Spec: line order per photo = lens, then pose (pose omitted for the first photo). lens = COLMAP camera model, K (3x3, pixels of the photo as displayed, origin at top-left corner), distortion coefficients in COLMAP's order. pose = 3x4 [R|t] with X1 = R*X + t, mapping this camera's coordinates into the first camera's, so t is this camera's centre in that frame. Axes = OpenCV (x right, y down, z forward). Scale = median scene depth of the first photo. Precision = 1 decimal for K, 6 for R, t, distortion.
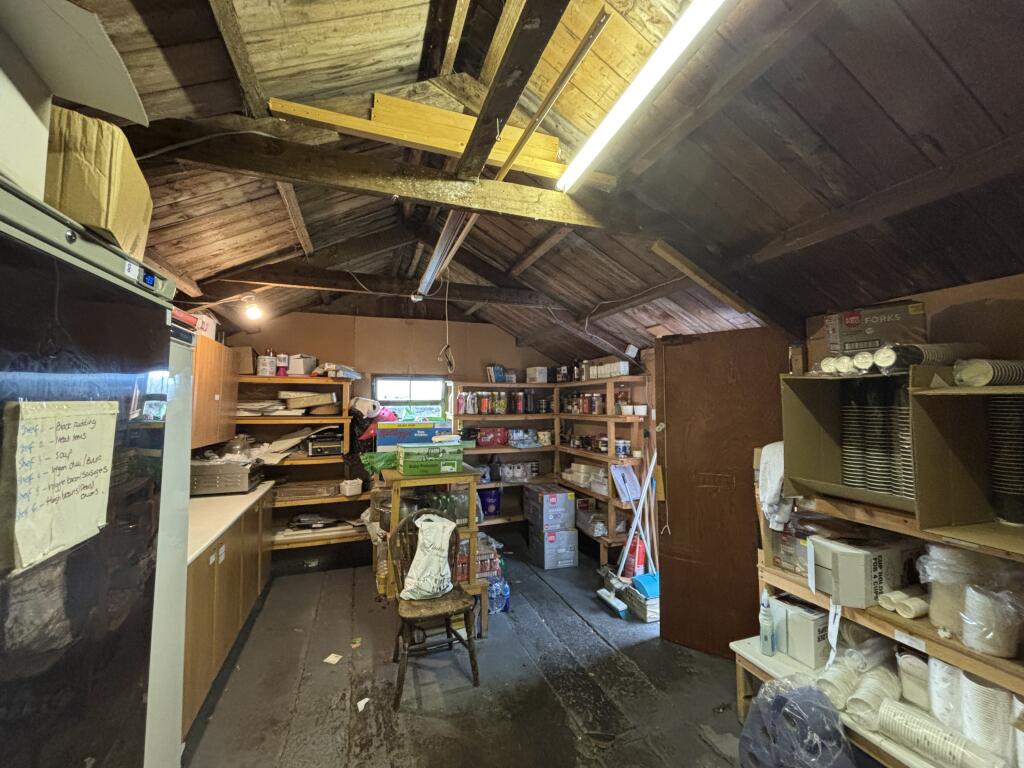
lens RADIAL K [[413.3, 0, 512.1], [0, 413.3, 381.8], [0, 0, 1]] dist [-0.000089, 0.000082]
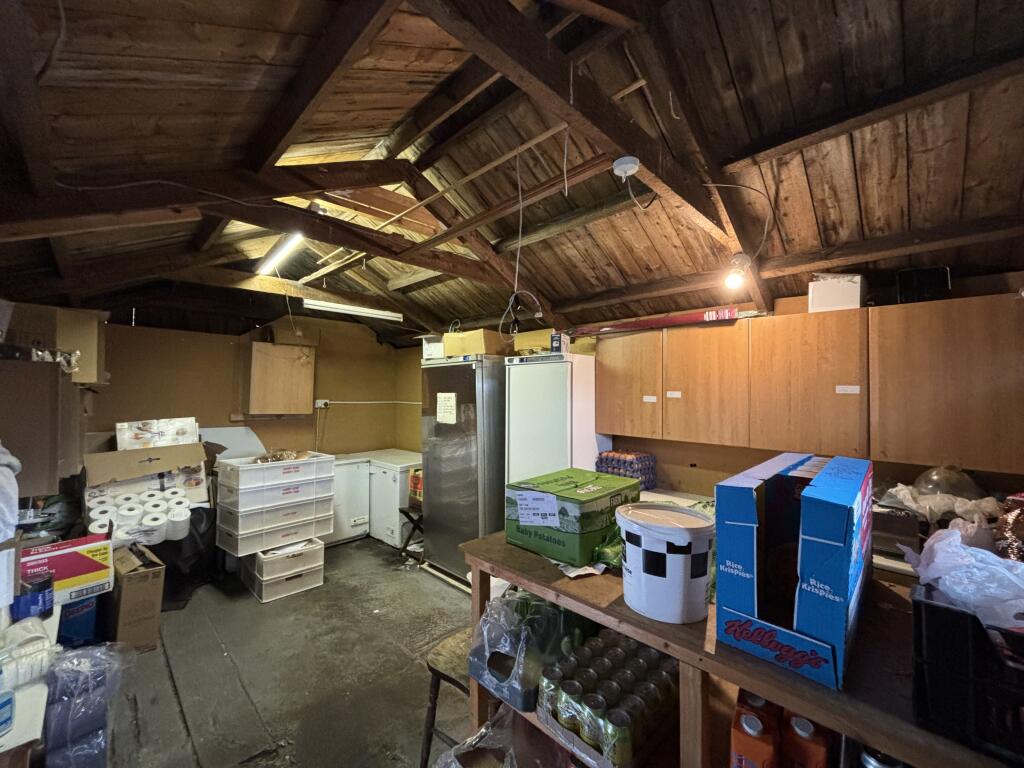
lens RADIAL K [[413.3, 0, 510.3], [0, 413.3, 387.7], [0, 0, 1]] dist [-0.000089, 0.000082]
pose [[-0.907712, -0.004299, -0.419572, 0.058790], [0.019565, 0.998426, -0.052558, 0.046579], [0.419138, -0.055916, -0.906199, 1.074824]]
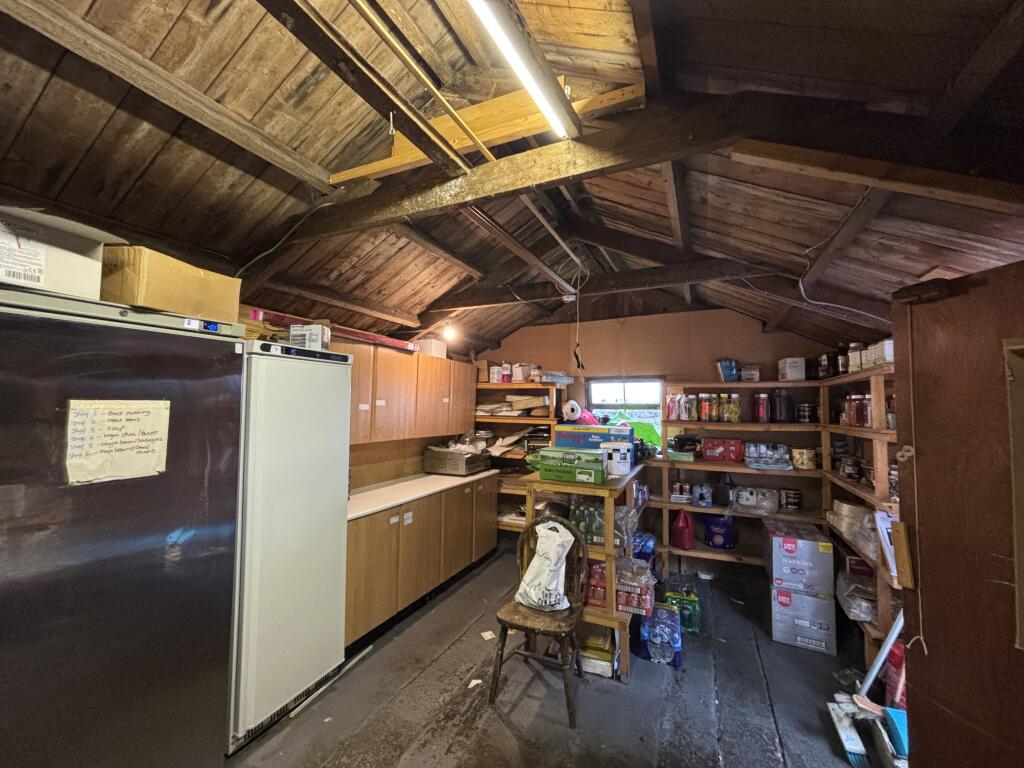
lens RADIAL K [[413.3, 0, 509.4], [0, 413.3, 382.3], [0, 0, 1]] dist [-0.000089, 0.000082]
pose [[0.701741, -0.031724, -0.711726, 0.281890], [0.025532, 0.999486, -0.019377, 0.008790], [0.711975, -0.004574, 0.702190, 0.173911]]
